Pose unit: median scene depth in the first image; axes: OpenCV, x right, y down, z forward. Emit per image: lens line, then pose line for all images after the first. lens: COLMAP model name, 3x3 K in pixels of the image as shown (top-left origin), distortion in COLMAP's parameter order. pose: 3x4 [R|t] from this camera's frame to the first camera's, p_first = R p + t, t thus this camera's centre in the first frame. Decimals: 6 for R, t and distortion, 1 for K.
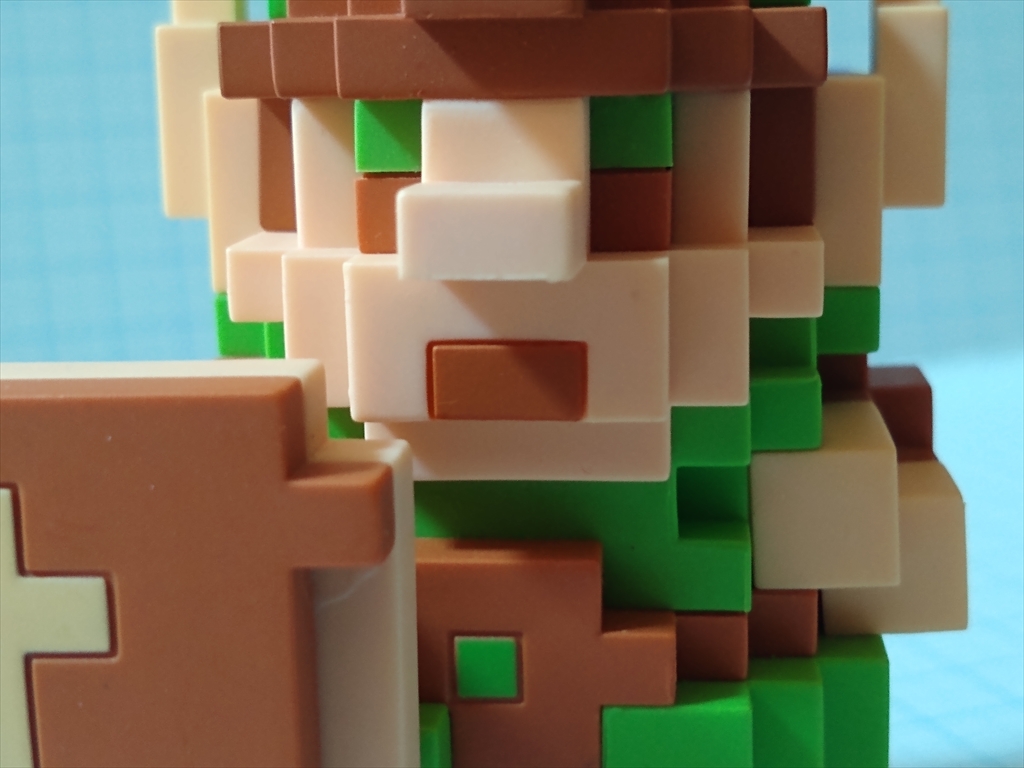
lens RADIAL K [[1882.1, 0, 512.0], [0, 1882.1, 384.0], [0, 0, 1]] dist [0.236743, -1.528511]
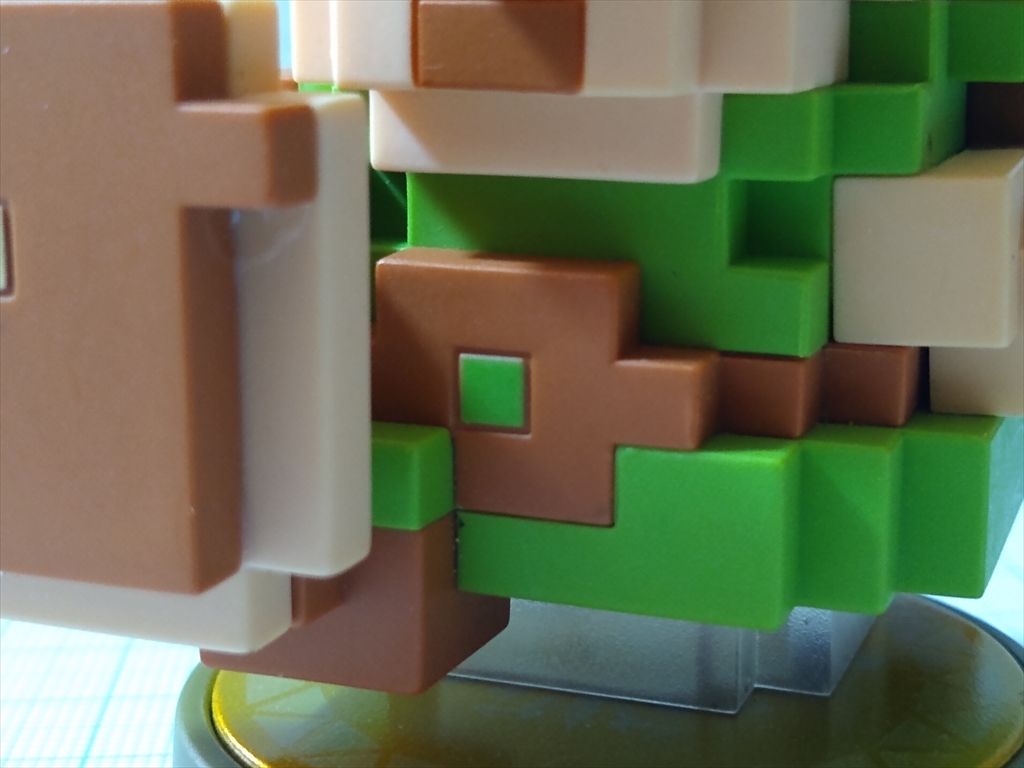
lens RADIAL K [[1882.1, 0, 512.0], [0, 1882.1, 384.0], [0, 0, 1]] dist [0.236743, -1.528511]
pose [[0.960374, 0.079253, -0.267210, 0.234447], [-0.073330, 0.996791, 0.032090, 0.118969], [0.268896, -0.011224, 0.963104, 0.151716]]
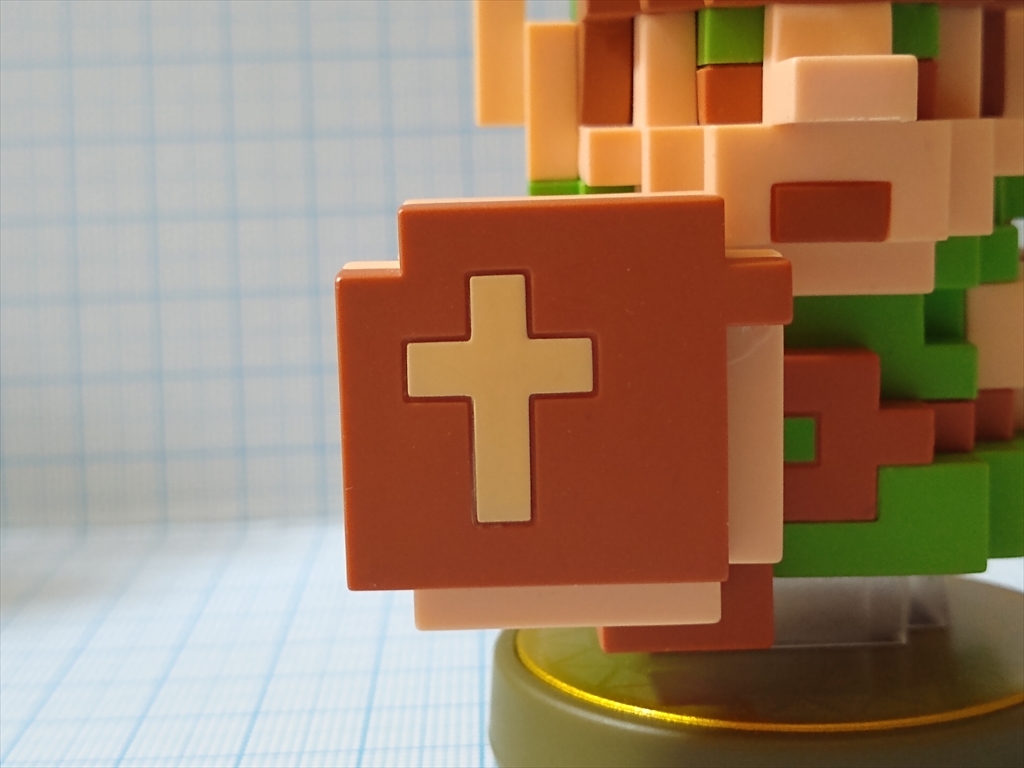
lens RADIAL K [[1929.3, 0, 510.7], [0, 1929.3, 423.5], [0, 0, 1]] dist [0.227789, -1.380313]
pose [[0.993693, -0.018943, 0.110520, -0.367196], [0.021145, 0.999600, -0.018784, 0.161962], [-0.110120, 0.021002, 0.993696, -0.343065]]
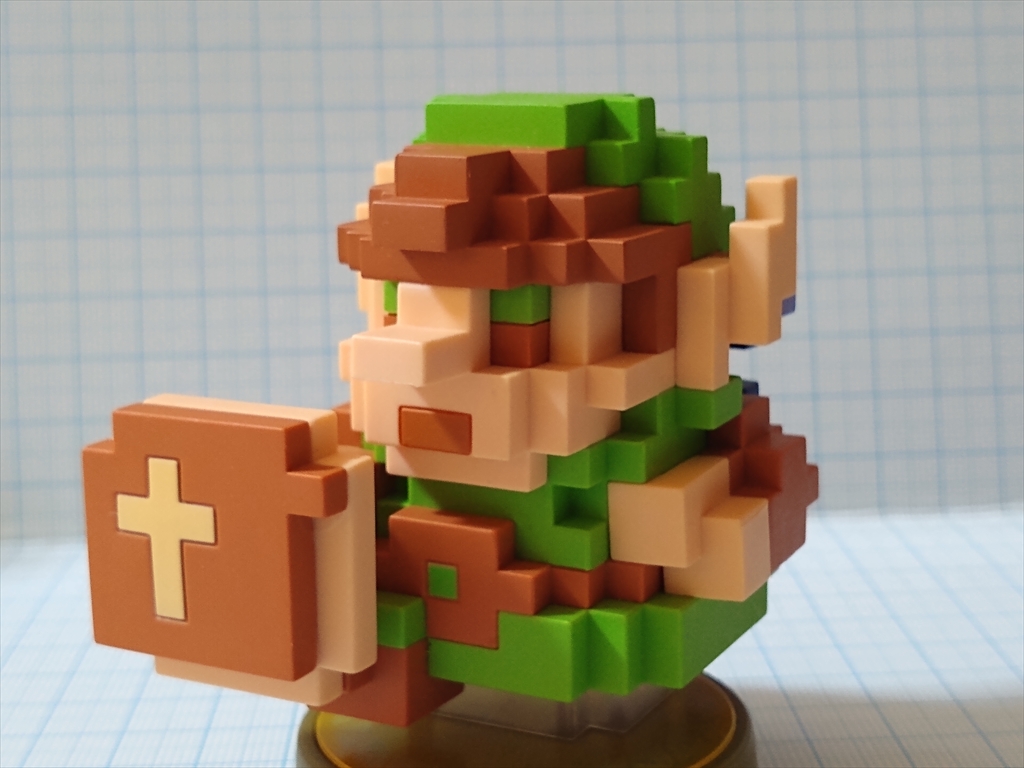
lens RADIAL K [[1882.1, 0, 512.0], [0, 1882.1, 384.0], [0, 0, 1]] dist [0.236743, -1.528511]
pose [[0.923358, 0.091410, -0.372901, 0.727383], [-0.081870, 0.995784, 0.041376, -0.125141], [0.375111, -0.007675, 0.926948, -0.688653]]
